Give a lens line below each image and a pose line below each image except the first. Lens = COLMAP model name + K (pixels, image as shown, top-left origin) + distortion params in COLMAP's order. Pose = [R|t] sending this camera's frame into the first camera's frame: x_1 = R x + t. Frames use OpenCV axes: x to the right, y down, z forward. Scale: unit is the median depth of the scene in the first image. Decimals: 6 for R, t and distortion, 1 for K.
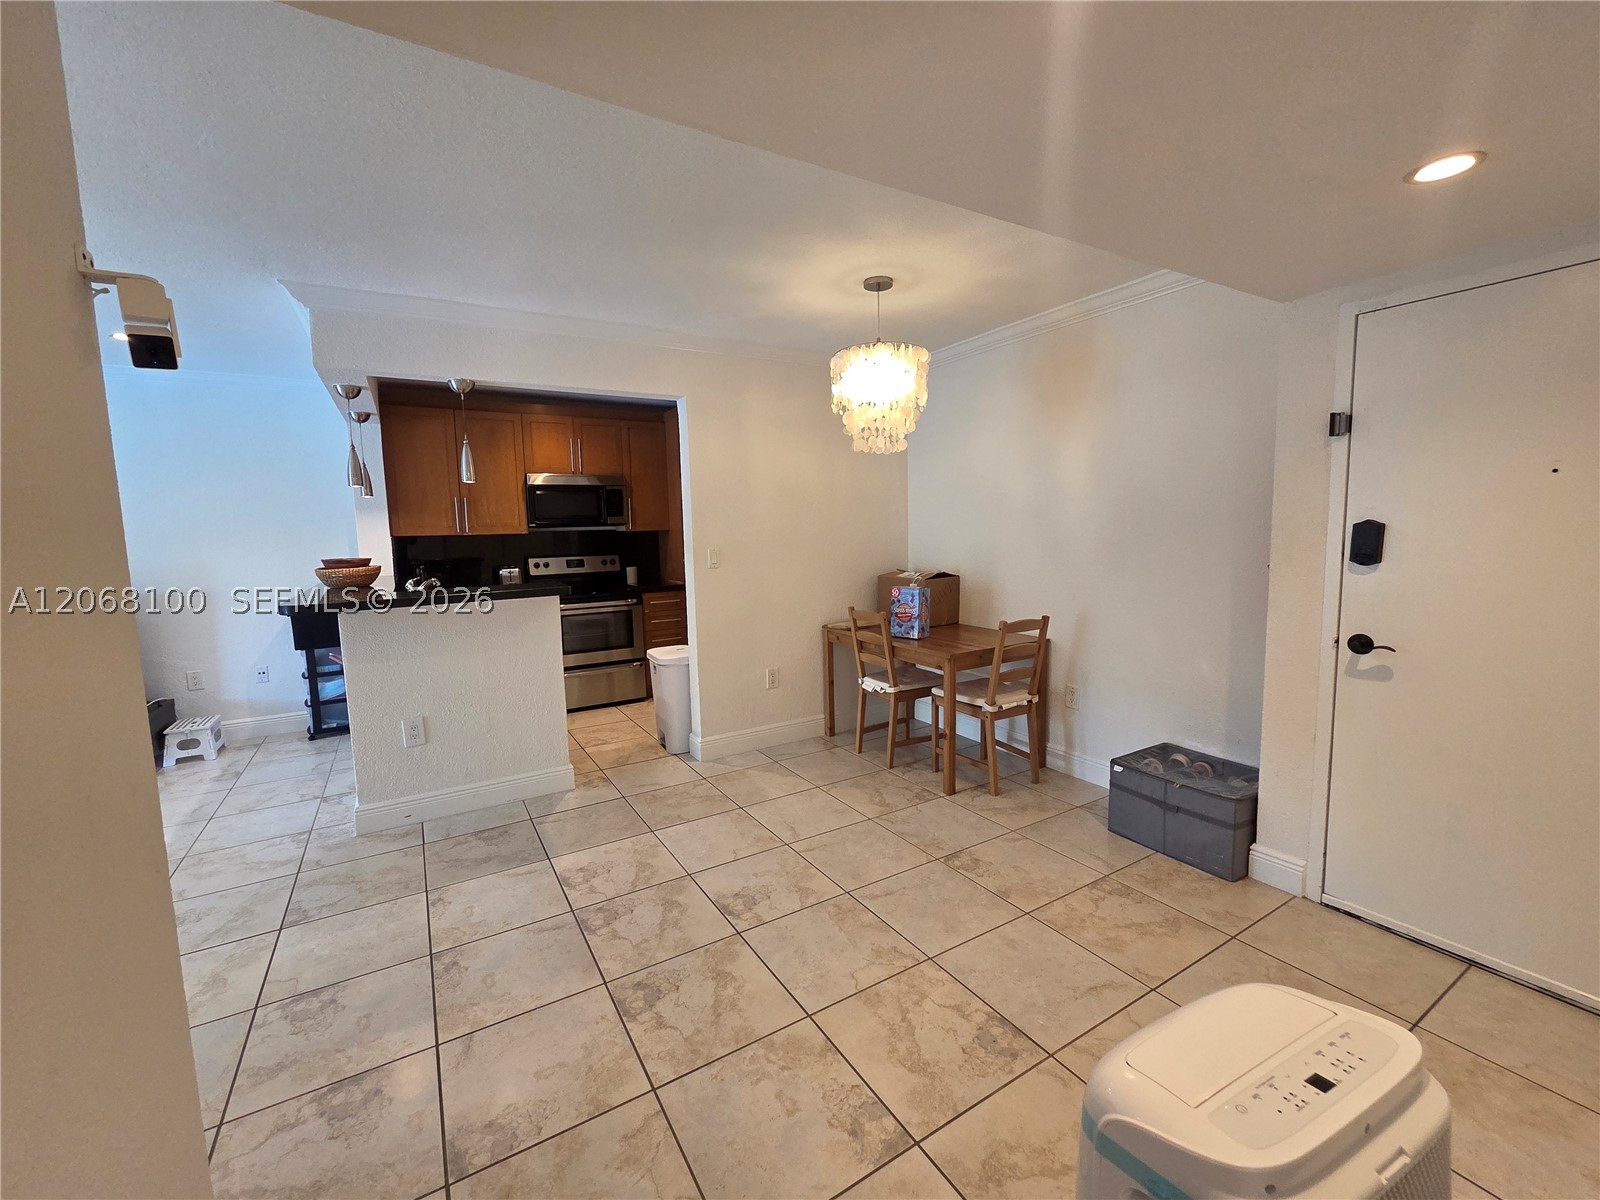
lens RADIAL K [[654.4, 0, 794.0], [0, 654.4, 592.8], [0, 0, 1]] dist [0.003820, -0.000461]
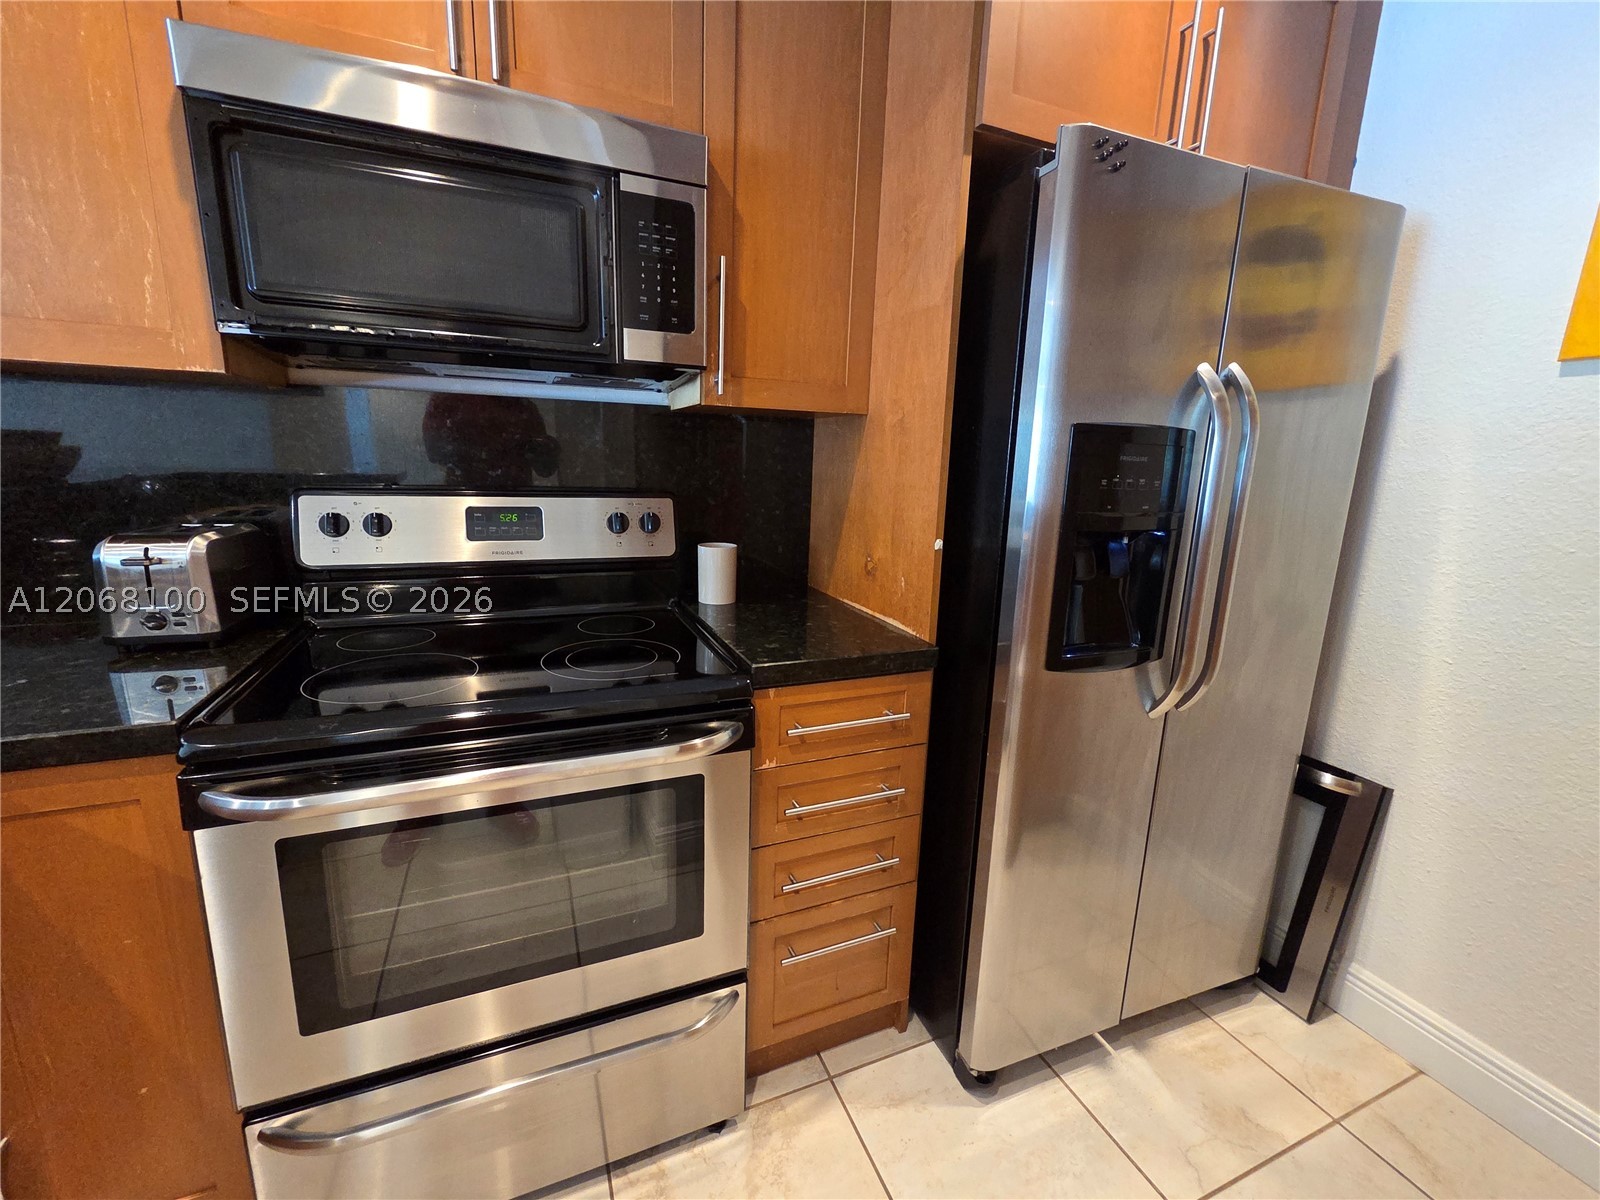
lens RADIAL K [[654.4, 0, 793.3], [0, 654.4, 592.7], [0, 0, 1]] dist [0.003820, -0.000461]
pose [[0.988676, 0.081803, -0.125808, -0.188190], [-0.068405, 0.991864, 0.107363, -0.053272], [0.133567, -0.097541, 0.986228, 0.762664]]
